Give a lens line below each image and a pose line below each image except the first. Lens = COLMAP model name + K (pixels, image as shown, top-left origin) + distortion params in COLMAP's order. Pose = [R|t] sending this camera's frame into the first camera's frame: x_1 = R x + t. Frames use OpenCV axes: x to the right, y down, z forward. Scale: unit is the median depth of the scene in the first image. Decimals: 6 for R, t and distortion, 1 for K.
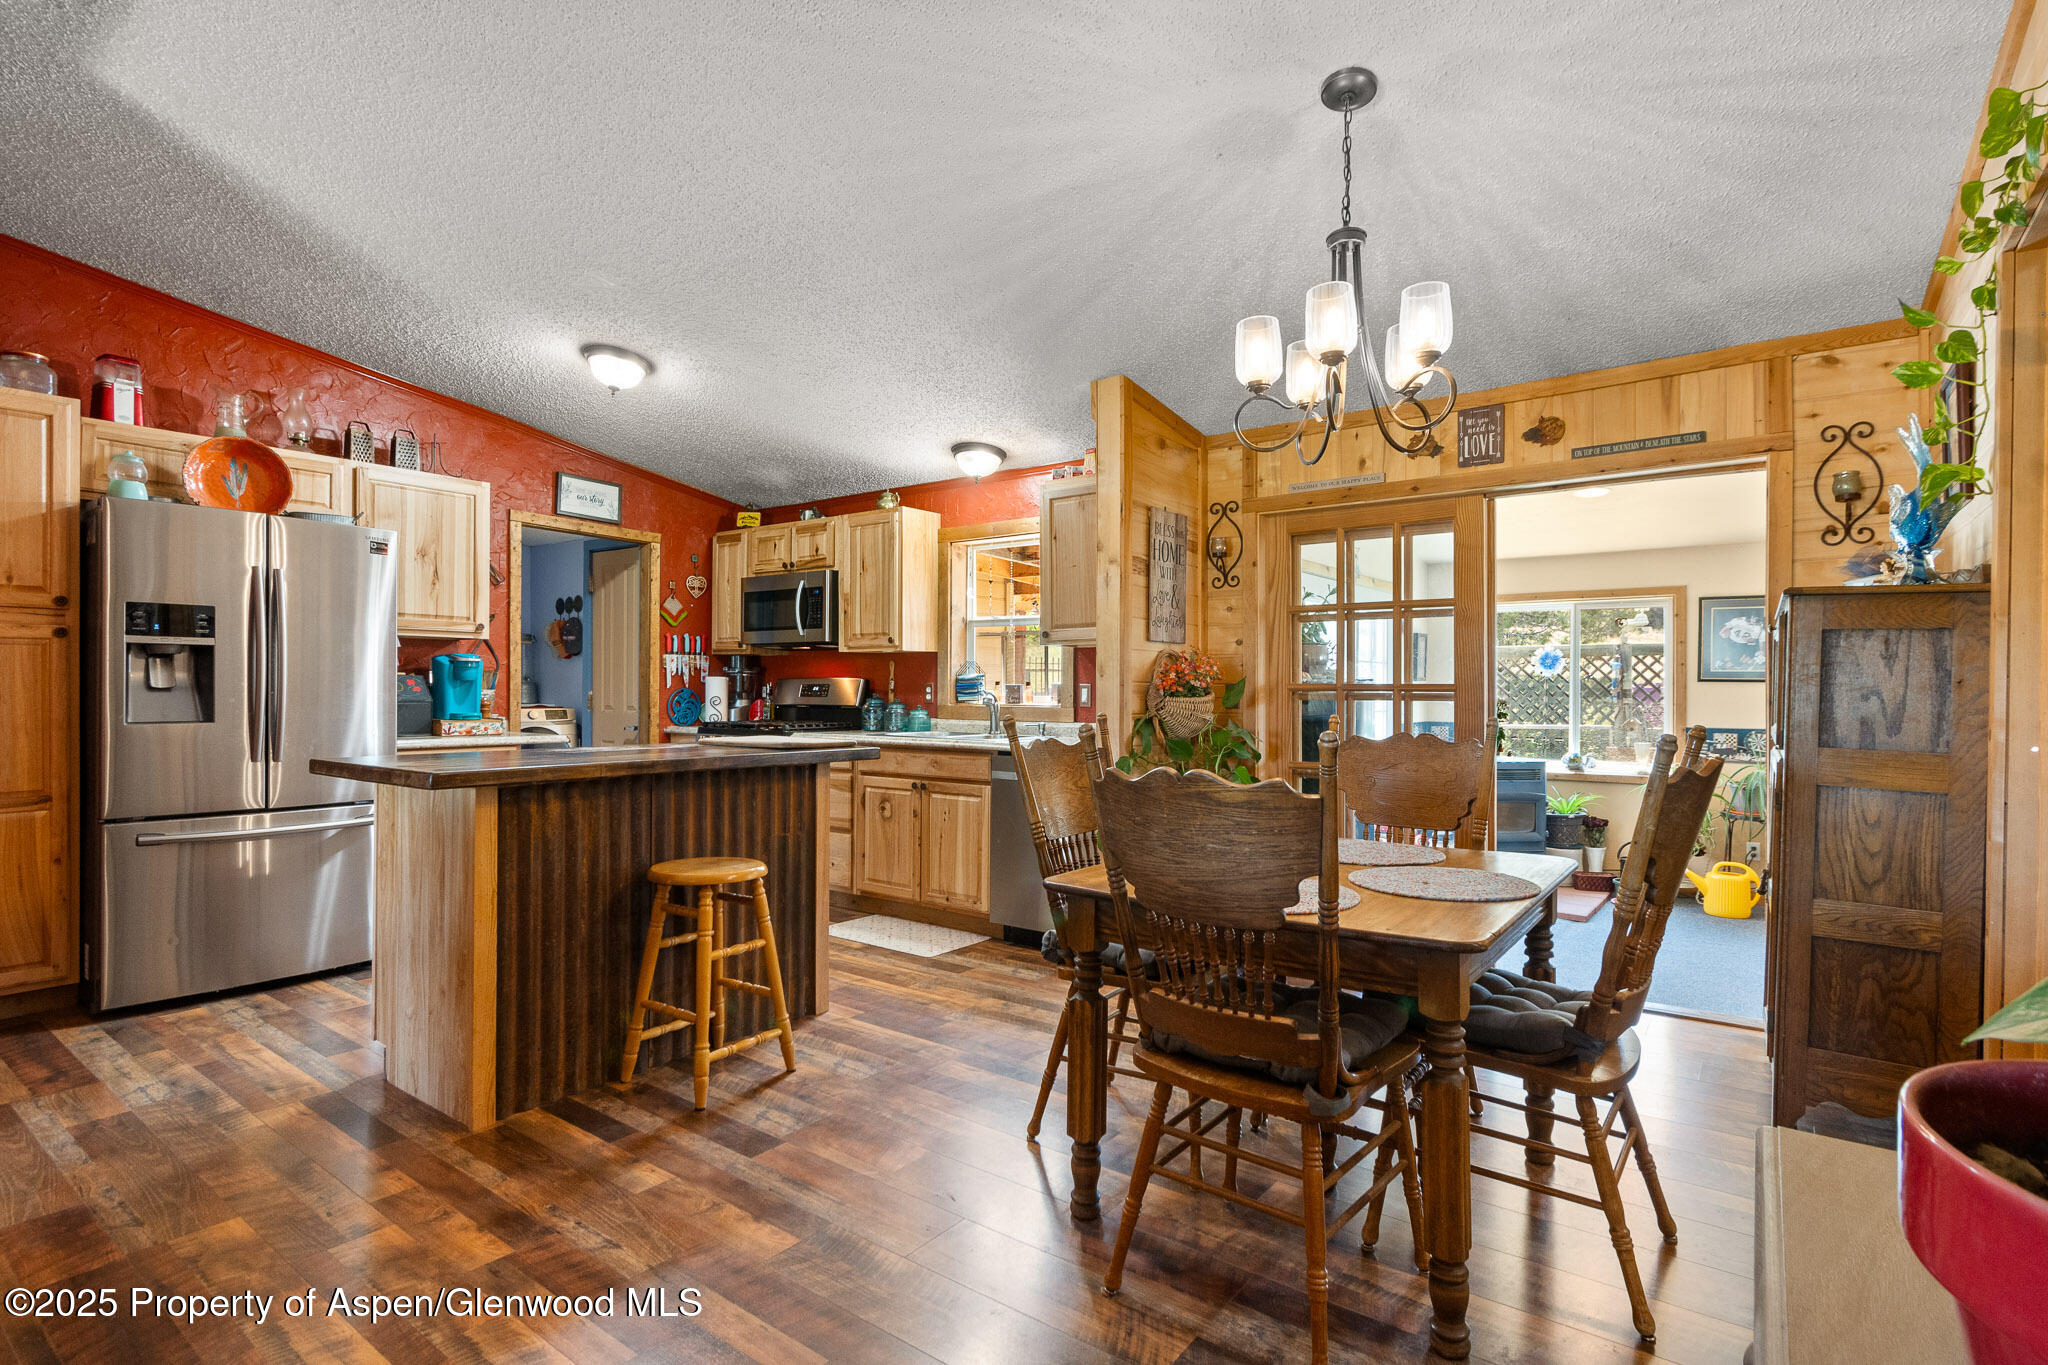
lens RADIAL K [[998.5, 0, 1014.2], [0, 998.5, 686.6], [0, 0, 1]] dist [0.005681, -0.004184]
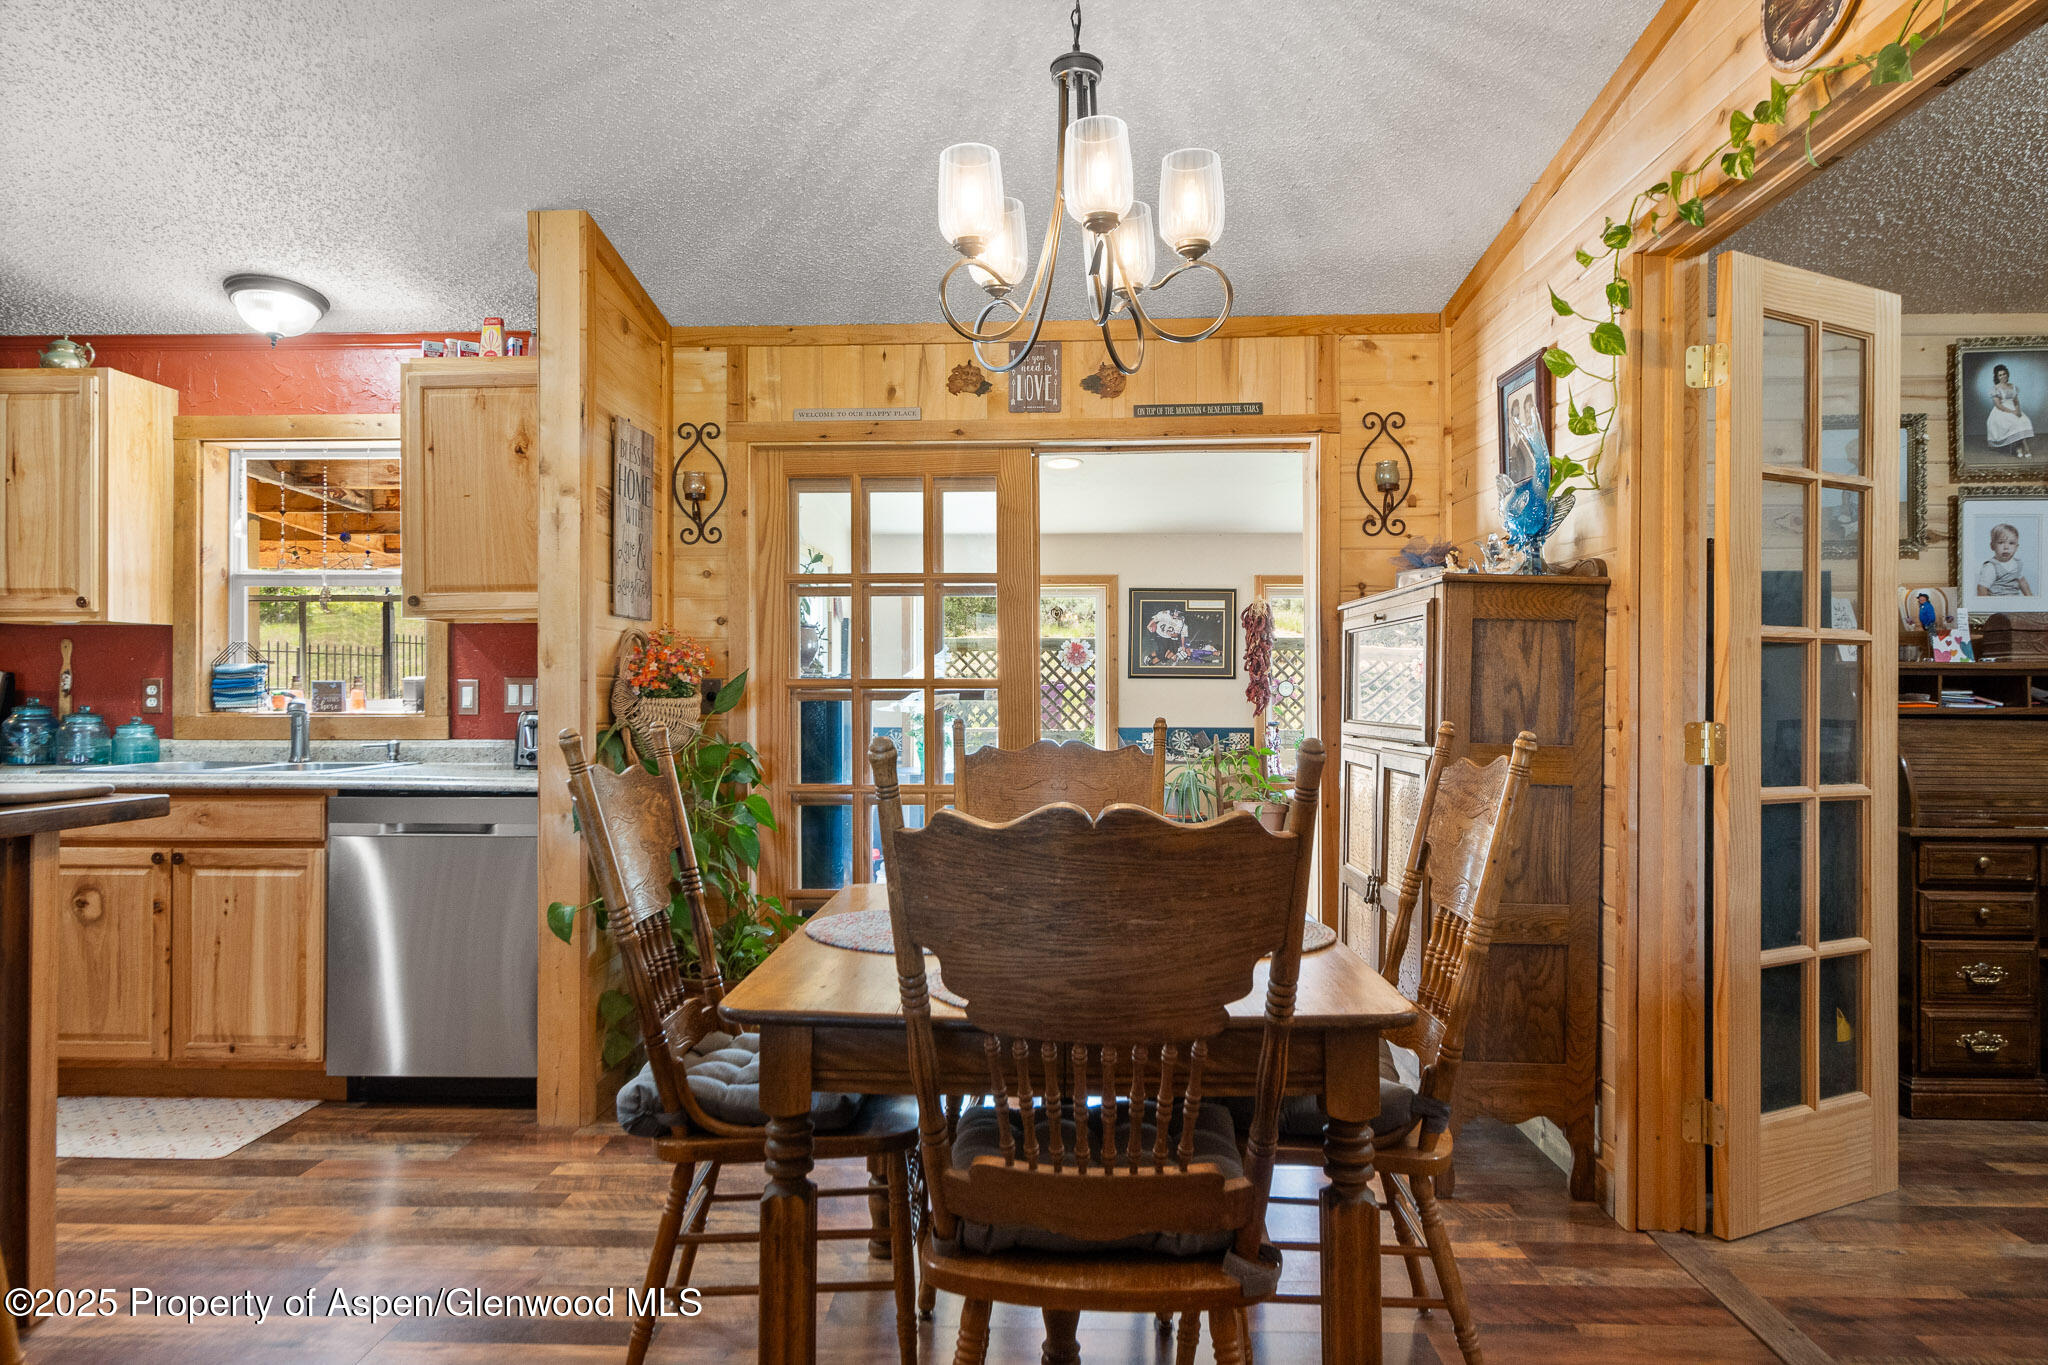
lens RADIAL K [[1262.2, 0, 1012.5], [0, 1262.2, 677.9], [0, 0, 1]] dist [0.000842, 0.001507]
pose [[0.818767, 0.000728, 0.574125, -0.133830], [0.003436, 0.999975, -0.006168, 0.002798], [-0.574115, 0.007023, 0.818744, 0.151999]]
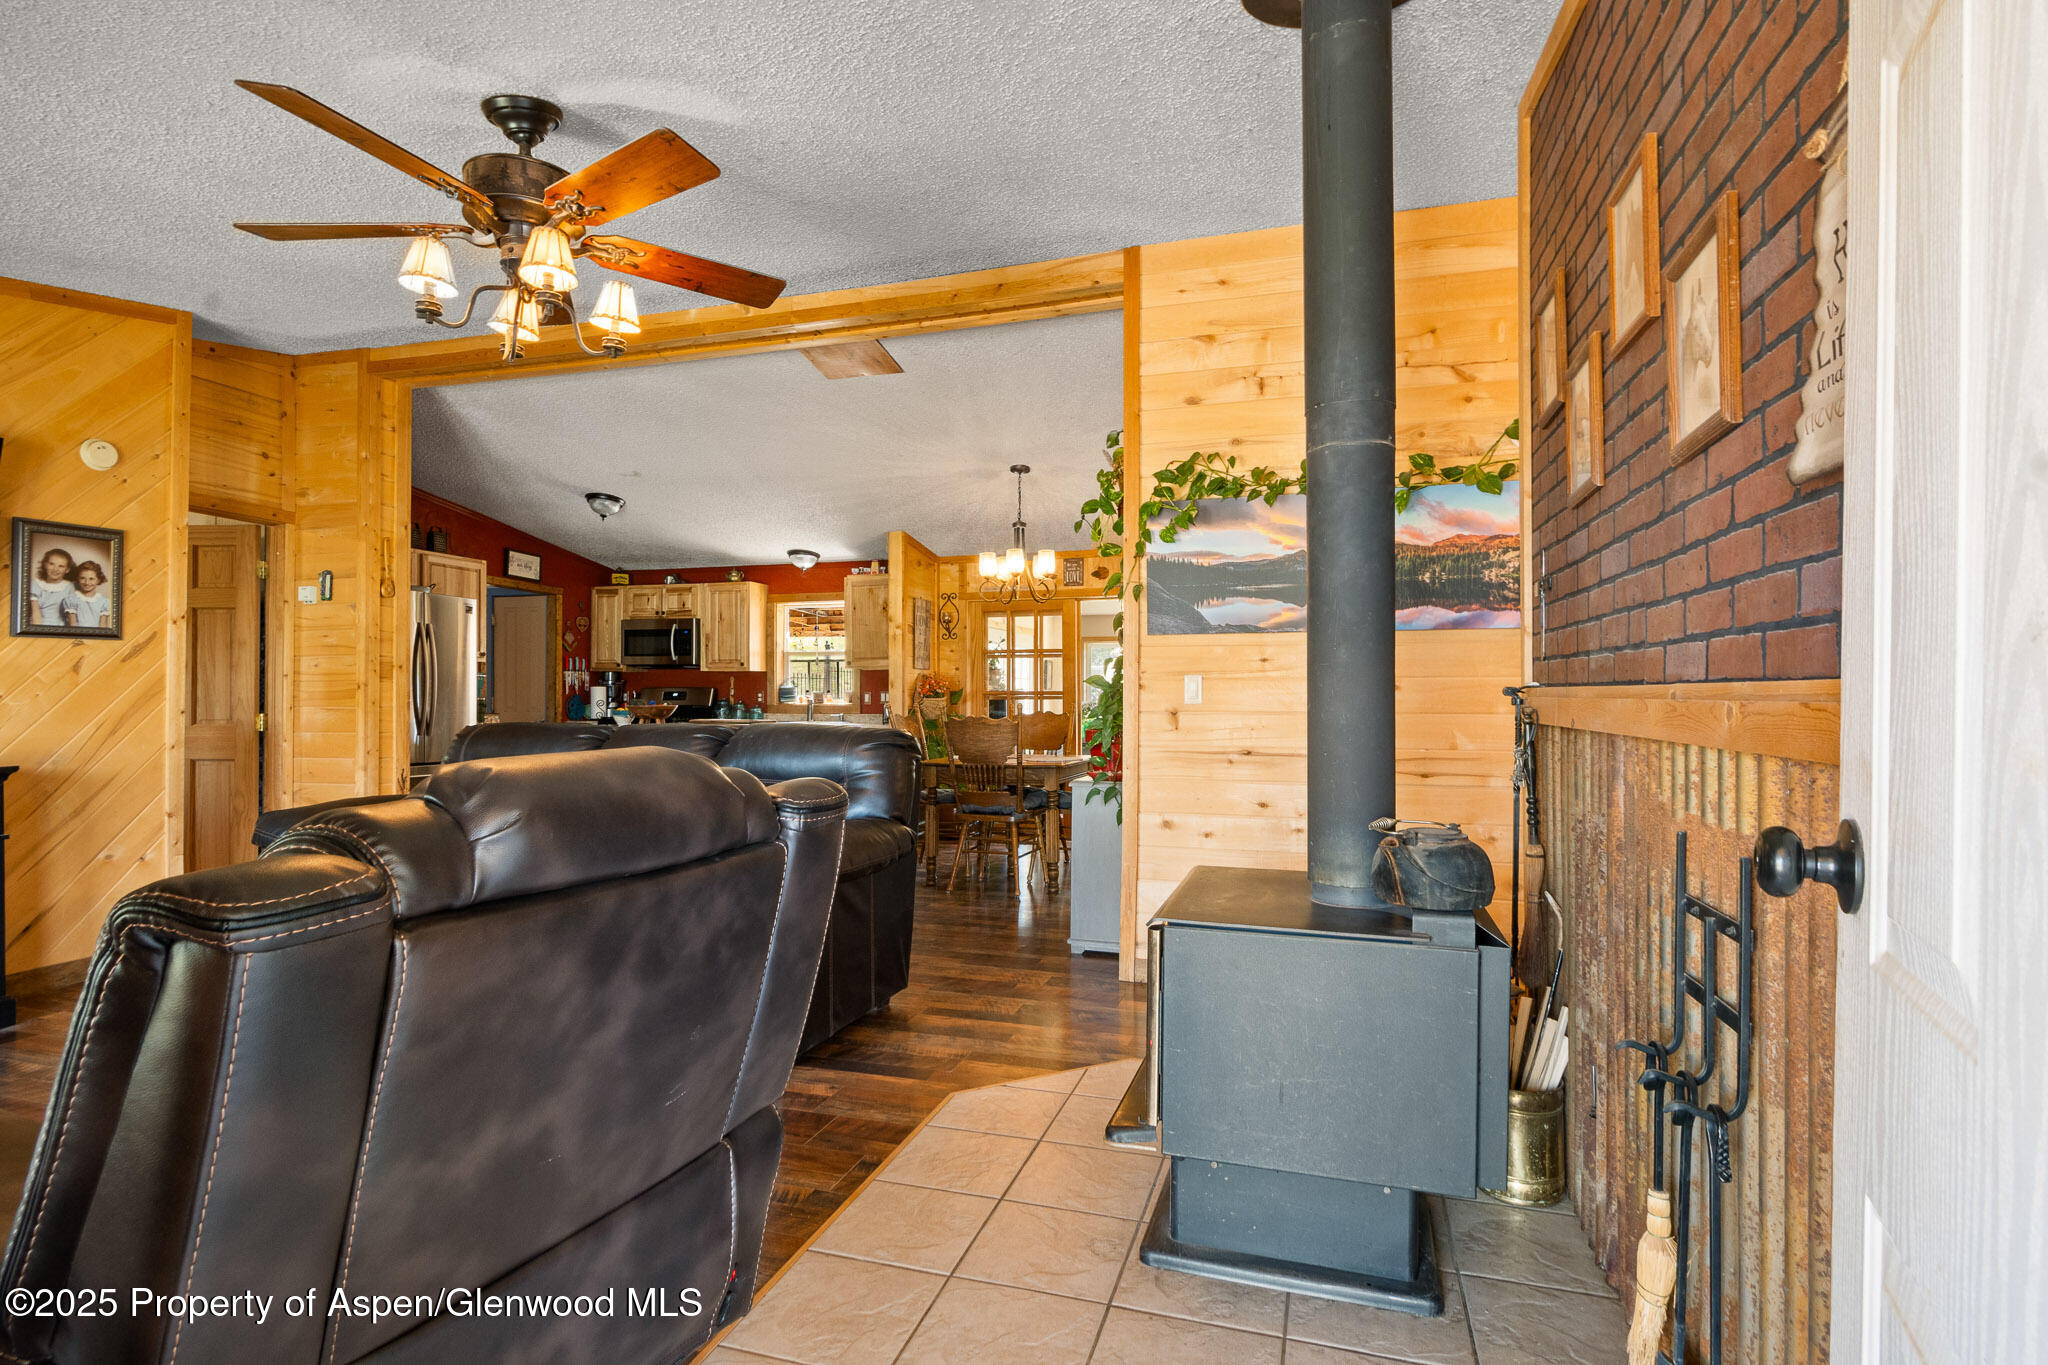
lens RADIAL K [[998.5, 0, 995.5], [0, 998.5, 701.8], [0, 0, 1]] dist [0.005681, -0.004184]
pose [[0.946382, -0.002949, 0.323037, -0.335301], [0.001475, 0.999987, 0.004807, 0.008810], [-0.323047, -0.004073, 0.946374, -0.854475]]
